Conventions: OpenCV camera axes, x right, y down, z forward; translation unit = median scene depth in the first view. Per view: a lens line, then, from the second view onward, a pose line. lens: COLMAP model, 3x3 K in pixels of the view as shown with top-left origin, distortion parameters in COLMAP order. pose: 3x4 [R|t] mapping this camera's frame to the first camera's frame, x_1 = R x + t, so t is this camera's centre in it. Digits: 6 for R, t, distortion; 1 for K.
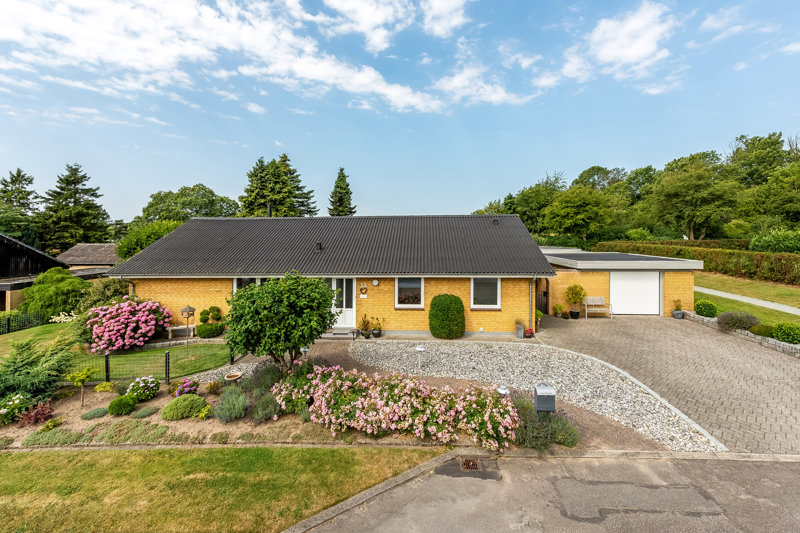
lens RADIAL K [[383.0, 0, 401.2], [0, 383.0, 235.5], [0, 0, 1]] dist [0.011159, -0.000684]
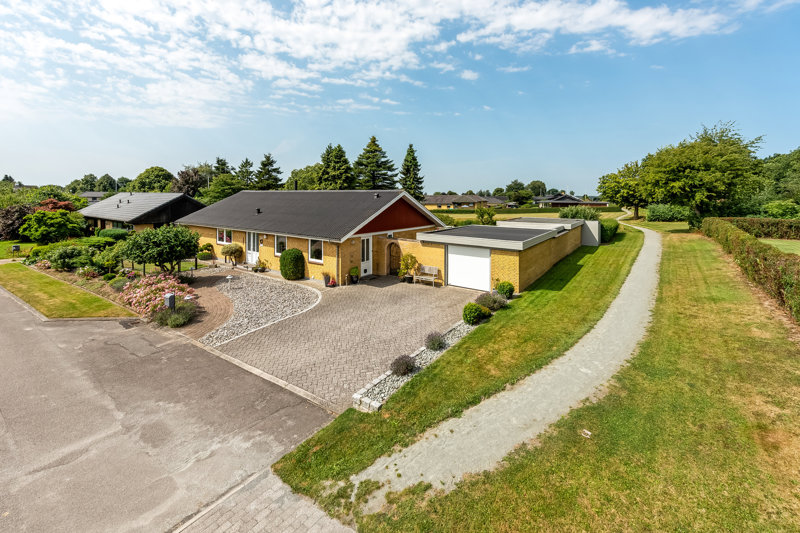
lens RADIAL K [[361.8, 0, 400.0], [0, 361.8, 266.5], [0, 0, 1]] dist [0.013161, -0.000405]
pose [[0.811864, 0.124322, -0.570456, 0.115618], [-0.014072, 0.980949, 0.193756, -0.005180], [0.583676, -0.149277, 0.798147, 0.011387]]
